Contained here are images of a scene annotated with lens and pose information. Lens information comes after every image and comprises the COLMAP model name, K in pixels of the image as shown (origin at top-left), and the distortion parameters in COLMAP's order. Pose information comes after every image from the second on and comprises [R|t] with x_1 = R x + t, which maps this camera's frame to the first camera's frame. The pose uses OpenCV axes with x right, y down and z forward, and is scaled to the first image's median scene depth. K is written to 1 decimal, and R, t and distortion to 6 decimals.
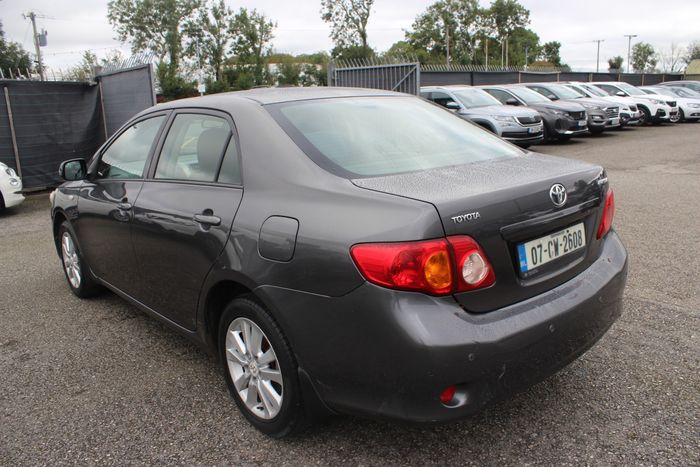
lens RADIAL K [[568.8, 0, 358.3], [0, 568.8, 233.4], [0, 0, 1]] dist [-0.167992, 0.151175]
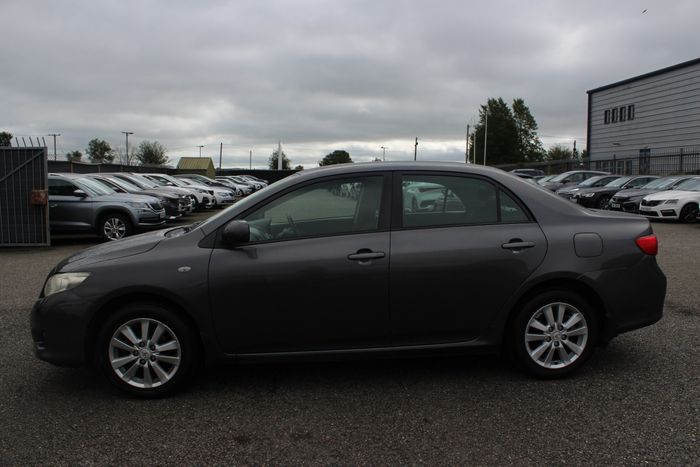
lens RADIAL K [[568.8, 0, 358.3], [0, 568.8, 233.4], [0, 0, 1]] dist [-0.167992, 0.151175]
pose [[0.609838, -0.040360, 0.791498, -0.188027], [0.171337, 0.981798, -0.081949, -0.000601], [-0.773784, 0.185588, 0.605653, 0.048037]]
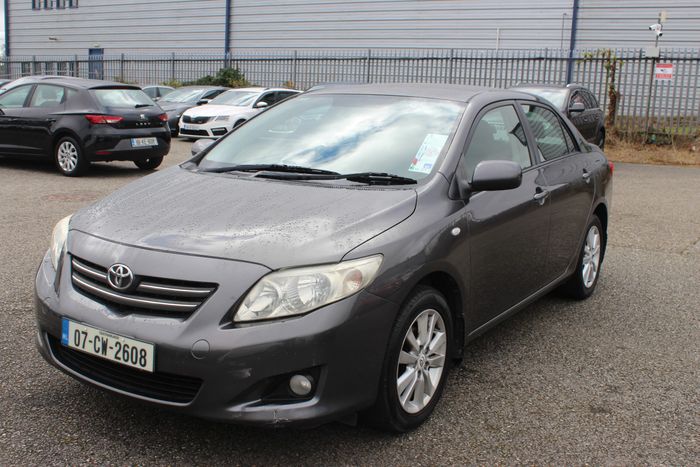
lens RADIAL K [[783.2, 0, 350.0], [0, 783.2, 233.5], [0, 0, 1]] dist [-0.216985, 0.338131]
pose [[-0.253090, -0.140031, 0.957255, -0.234594], [0.201338, 0.960181, 0.193691, -0.043670], [-0.946260, 0.241753, -0.214819, 0.232641]]
